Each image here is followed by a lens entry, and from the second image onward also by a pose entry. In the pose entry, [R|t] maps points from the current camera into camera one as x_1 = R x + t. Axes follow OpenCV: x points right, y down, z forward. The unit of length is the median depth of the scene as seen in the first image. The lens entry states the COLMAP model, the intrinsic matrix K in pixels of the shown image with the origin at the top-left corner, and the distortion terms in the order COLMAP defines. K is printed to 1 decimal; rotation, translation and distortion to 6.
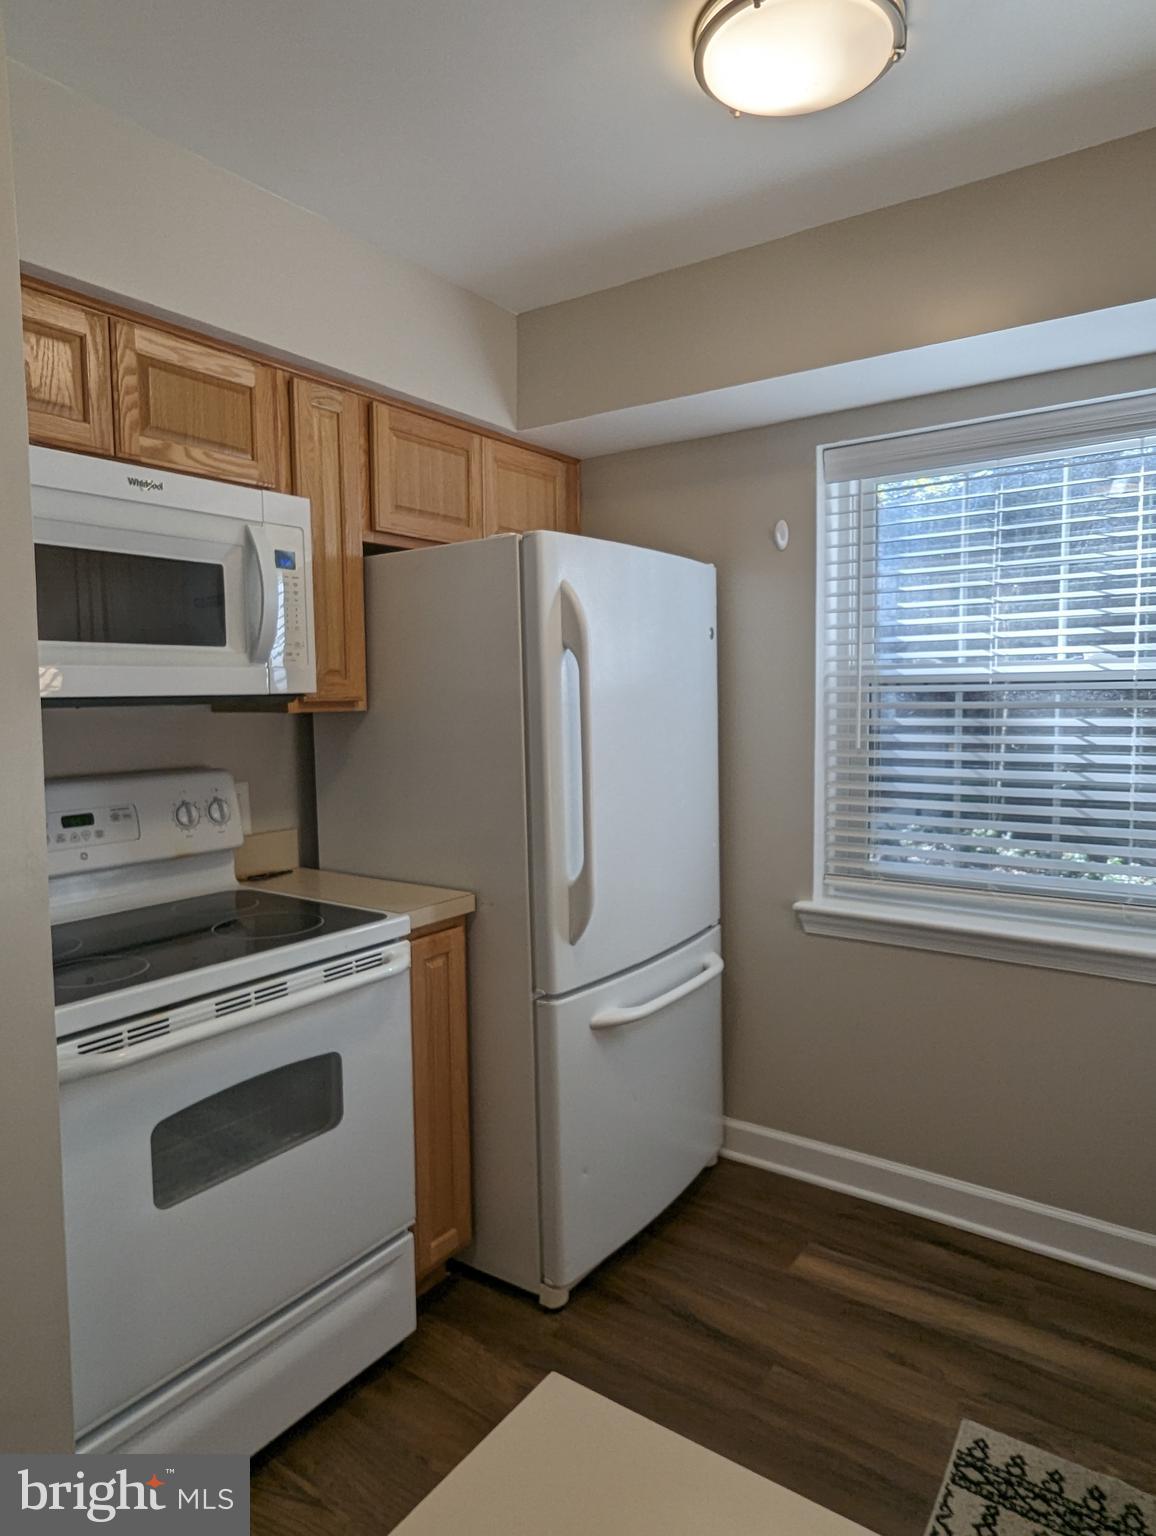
lens RADIAL K [[938.8, 0, 588.0], [0, 938.8, 759.9], [0, 0, 1]] dist [-0.001870, -0.000611]
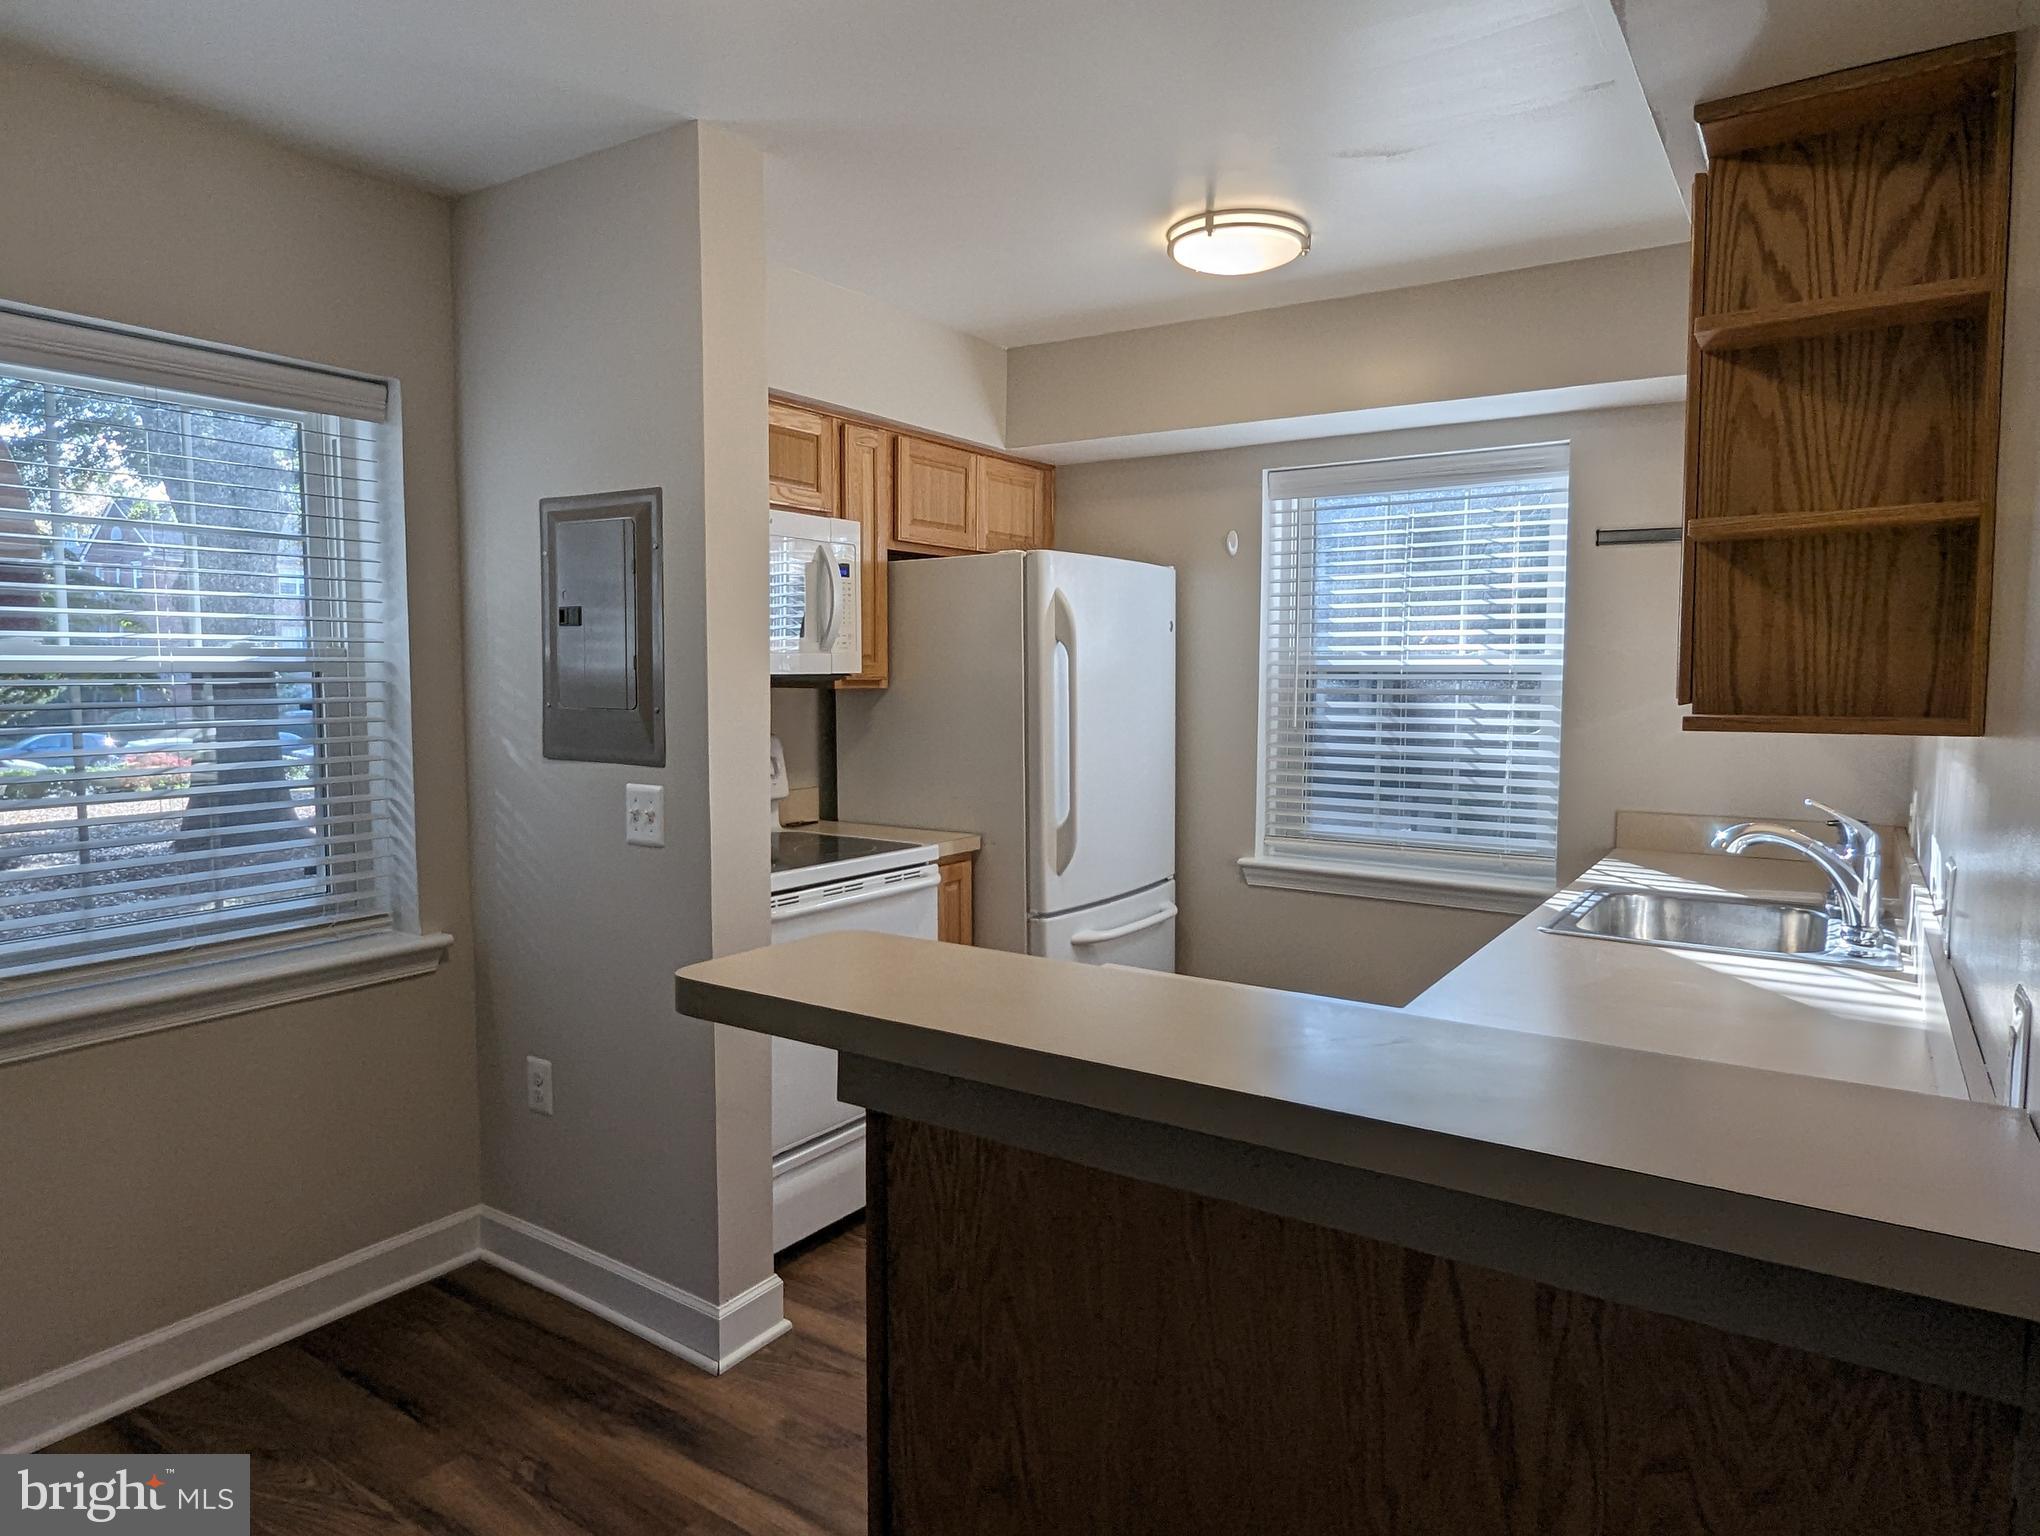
lens RADIAL K [[1246.9, 0, 1002.3], [0, 1246.9, 761.9], [0, 0, 1]] dist [-0.001870, -0.000611]
pose [[0.999880, 0.015155, 0.003062, -0.096156], [-0.015156, 0.999885, 0.000070, 0.042835], [-0.003061, -0.000117, 0.999995, -0.651858]]
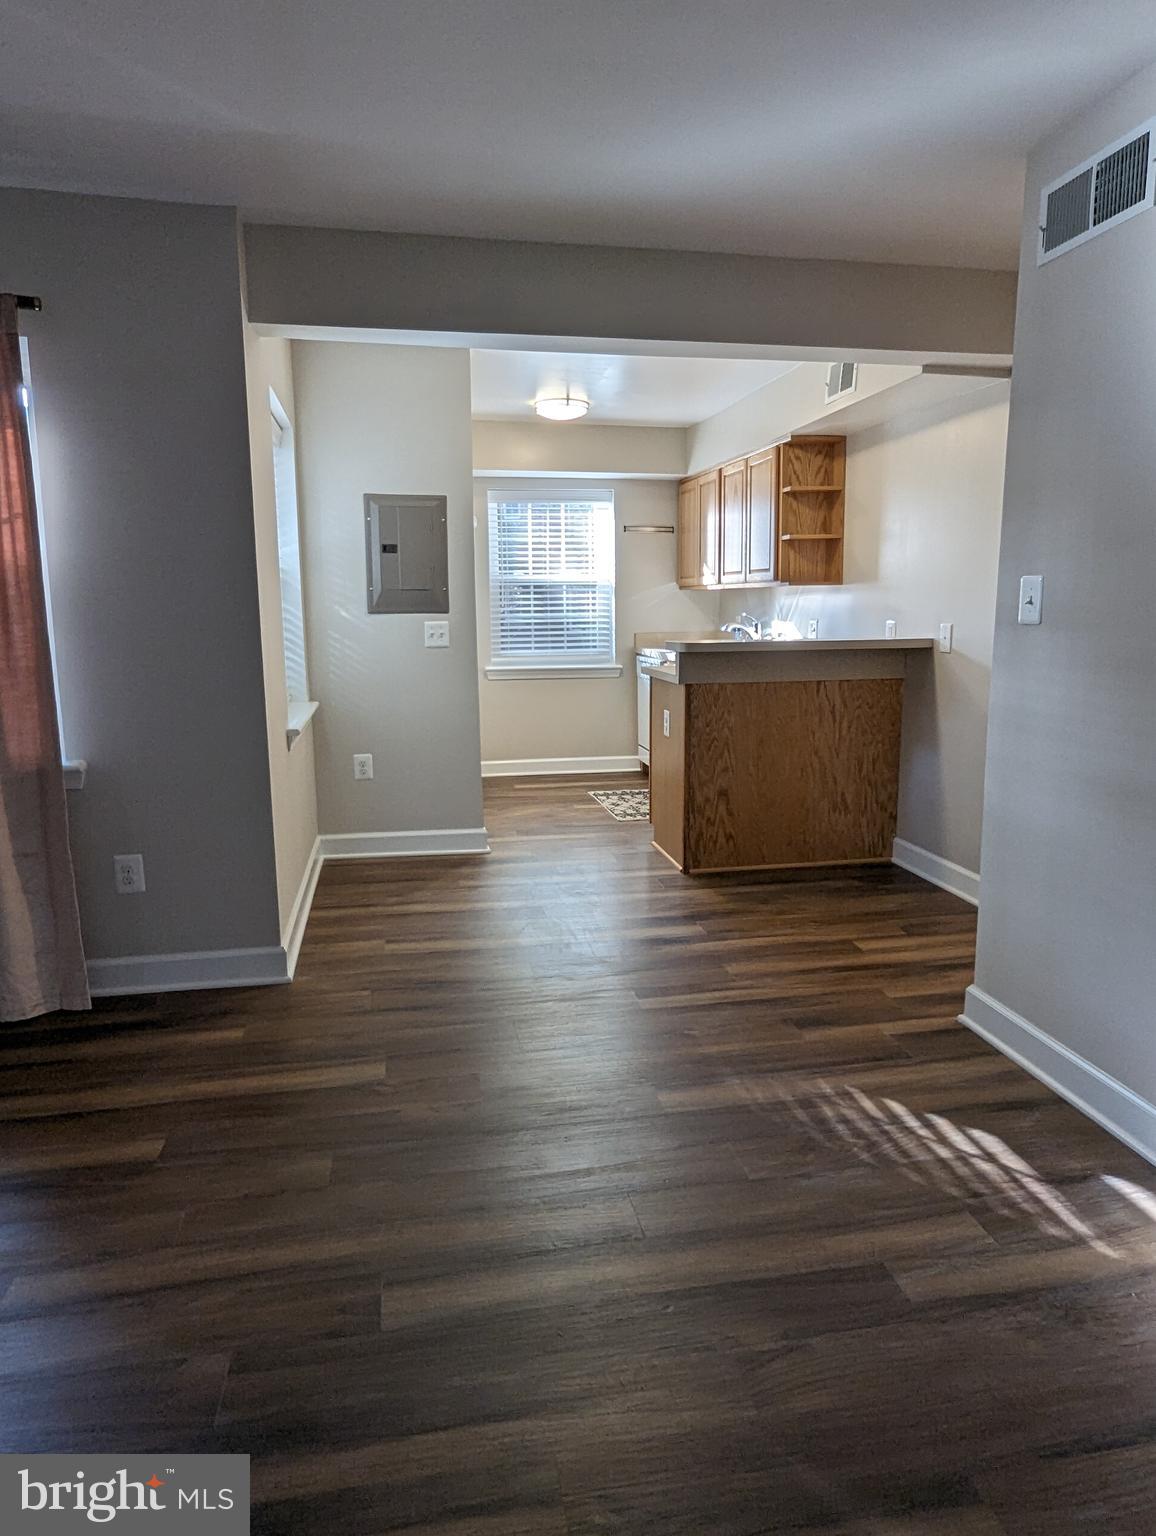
lens RADIAL K [[938.8, 0, 572.5], [0, 938.8, 761.7], [0, 0, 1]] dist [-0.001870, -0.000611]
pose [[0.705543, -0.113626, 0.699498, -1.711977], [0.052158, 0.992711, 0.108648, 0.168437], [-0.706745, -0.040171, 0.706327, -1.188026]]
